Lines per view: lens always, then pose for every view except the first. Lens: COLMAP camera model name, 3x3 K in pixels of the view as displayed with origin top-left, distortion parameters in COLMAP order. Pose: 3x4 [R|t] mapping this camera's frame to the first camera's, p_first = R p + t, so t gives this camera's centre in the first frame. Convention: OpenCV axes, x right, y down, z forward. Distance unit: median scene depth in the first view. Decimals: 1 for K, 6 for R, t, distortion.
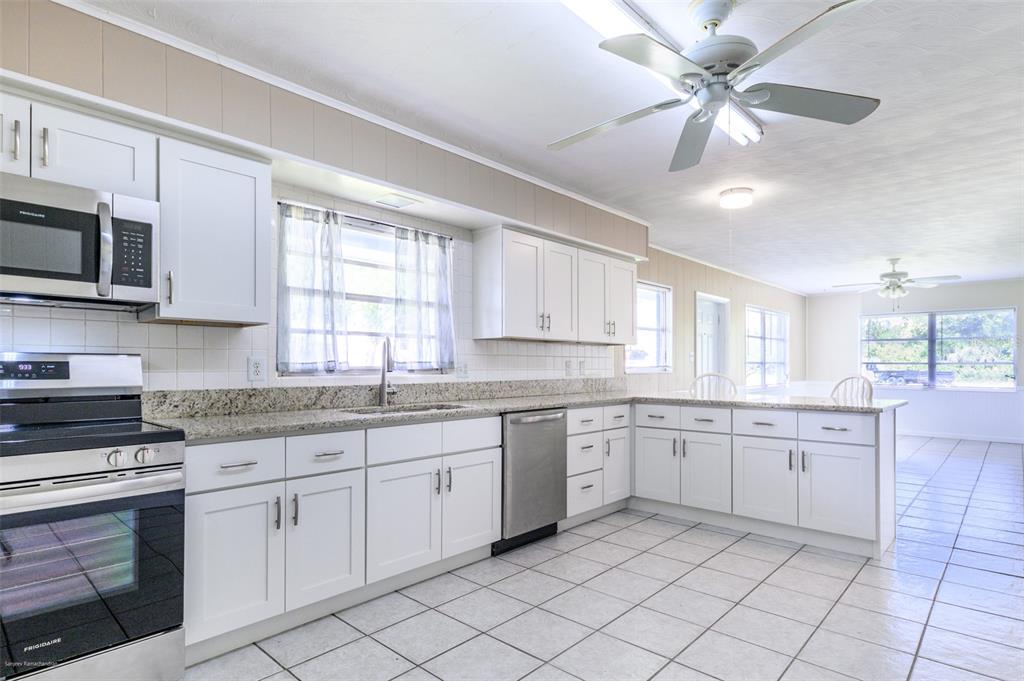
lens RADIAL K [[554.3, 0, 511.6], [0, 554.3, 363.1], [0, 0, 1]] dist [0.003563, 0.002169]
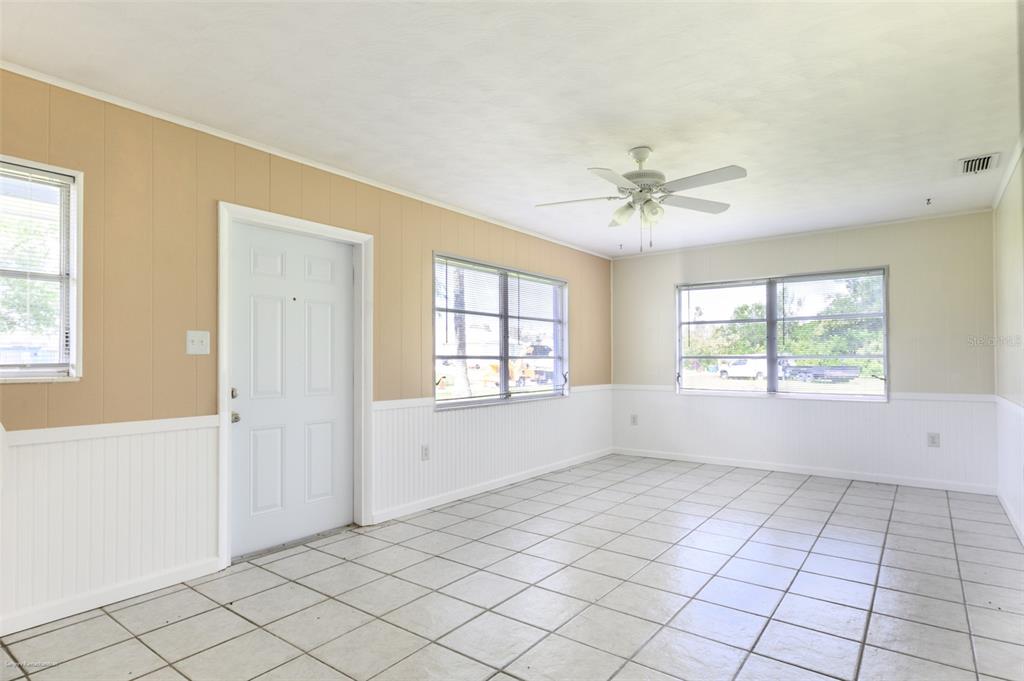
lens RADIAL K [[554.3, 0, 515.6], [0, 554.3, 356.7], [0, 0, 1]] dist [0.003563, 0.002169]
pose [[0.994956, -0.004509, 0.100208, 0.965893], [0.005098, 0.999971, -0.005623, 0.005108], [-0.100180, 0.006105, 0.994951, 0.945925]]
